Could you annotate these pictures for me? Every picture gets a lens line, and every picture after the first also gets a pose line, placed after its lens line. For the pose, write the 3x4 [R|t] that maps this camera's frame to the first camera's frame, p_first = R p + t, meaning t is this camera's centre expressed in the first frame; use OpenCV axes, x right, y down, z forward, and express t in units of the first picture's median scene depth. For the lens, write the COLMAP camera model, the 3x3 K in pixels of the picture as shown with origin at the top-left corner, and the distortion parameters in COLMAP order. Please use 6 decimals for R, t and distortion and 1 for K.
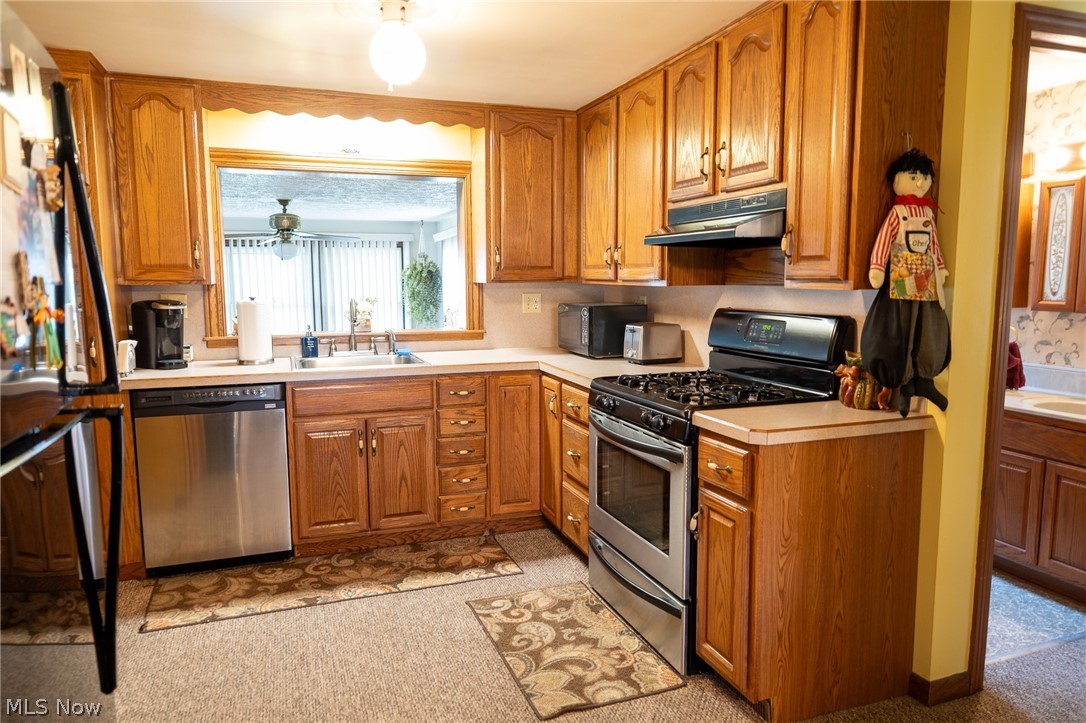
lens RADIAL K [[724.7, 0, 543.0], [0, 724.7, 361.5], [0, 0, 1]] dist [-0.000128, -0.001620]
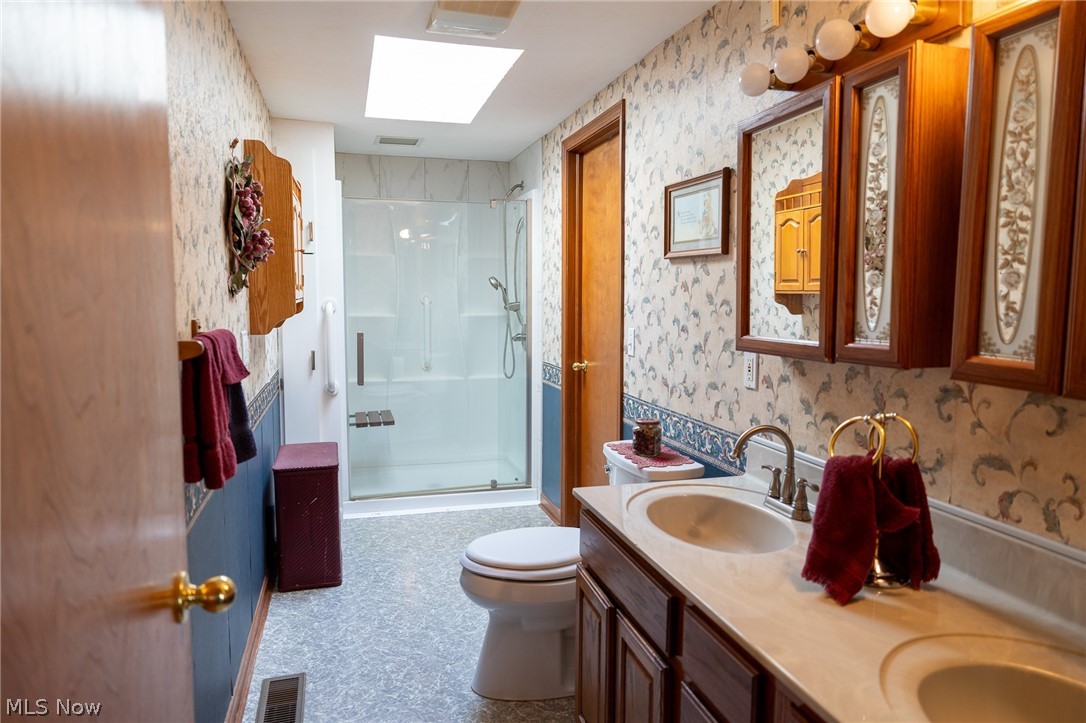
lens RADIAL K [[724.7, 0, 543.0], [0, 724.7, 361.5], [0, 0, 1]] dist [-0.000128, -0.001620]
pose [[0.997302, 0.014099, -0.072045, 0.498944], [-0.015391, 0.999730, -0.017409, -0.070810], [0.071780, 0.018471, 0.997249, 0.624060]]
